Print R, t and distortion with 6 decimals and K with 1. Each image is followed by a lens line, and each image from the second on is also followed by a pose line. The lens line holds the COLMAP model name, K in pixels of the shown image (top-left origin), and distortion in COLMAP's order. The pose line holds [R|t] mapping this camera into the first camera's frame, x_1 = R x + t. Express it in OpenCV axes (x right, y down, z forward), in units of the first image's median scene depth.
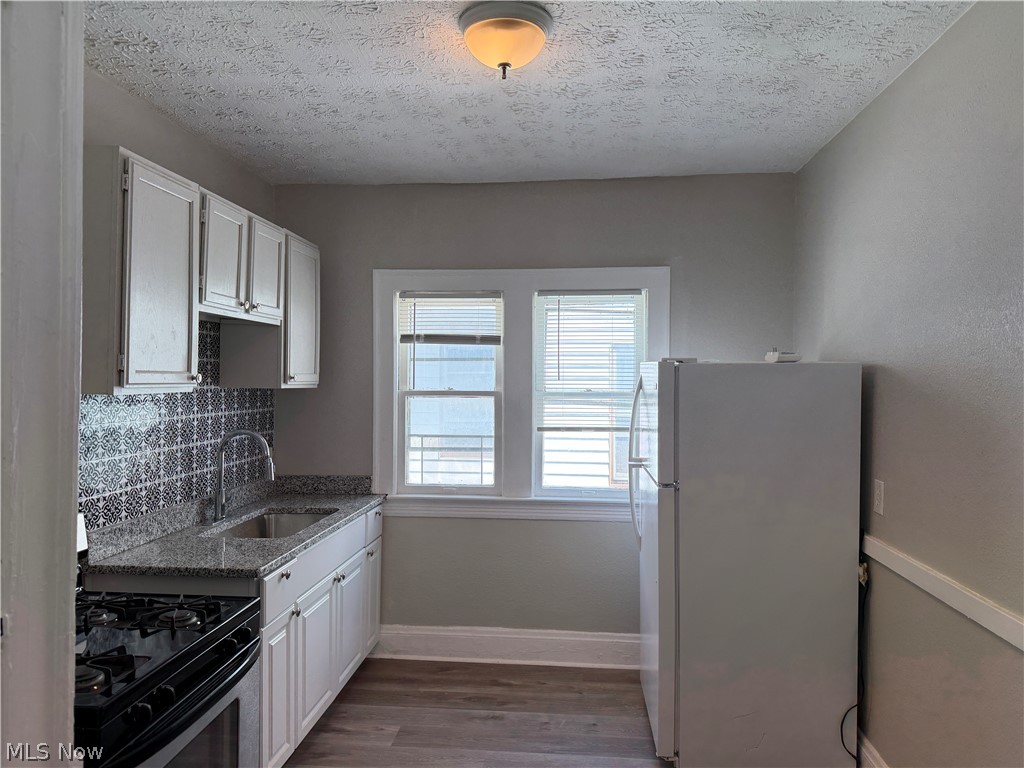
lens RADIAL K [[707.2, 0, 509.3], [0, 707.2, 379.9], [0, 0, 1]] dist [0.136739, -0.221361]
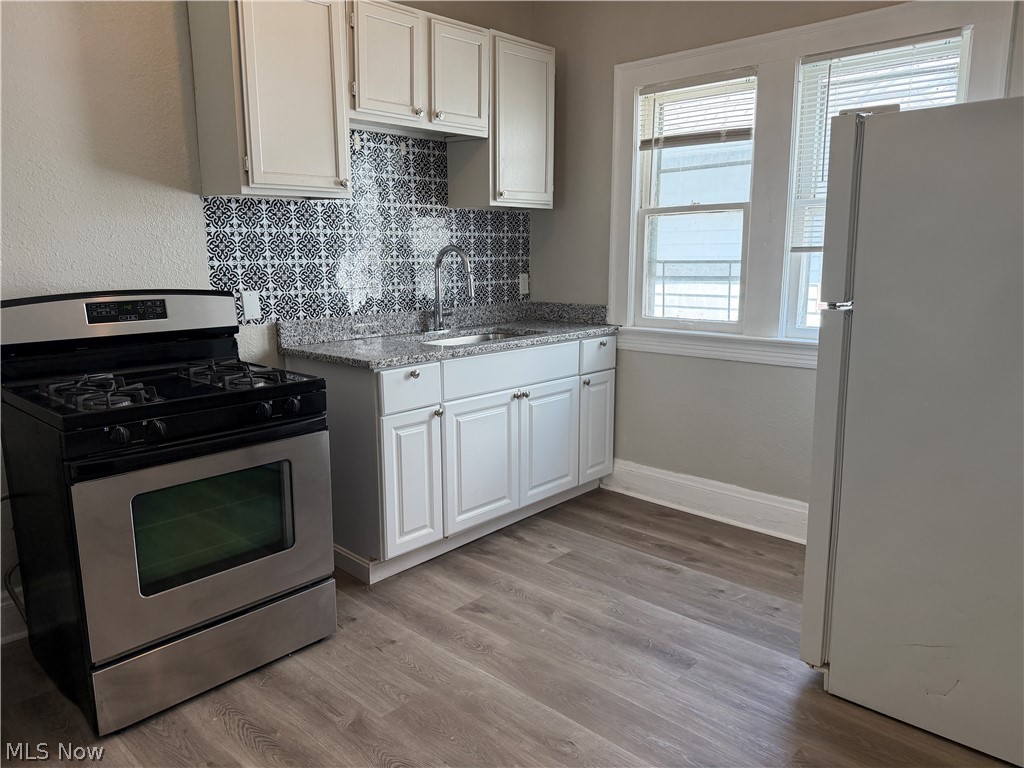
lens RADIAL K [[707.2, 0, 509.3], [0, 707.2, 379.9], [0, 0, 1]] dist [0.136739, -0.221361]
pose [[0.789567, 0.099342, -0.605570, 0.289096], [0.014027, 0.983630, 0.179651, 0.065052], [0.613504, -0.150341, 0.775248, 0.194041]]
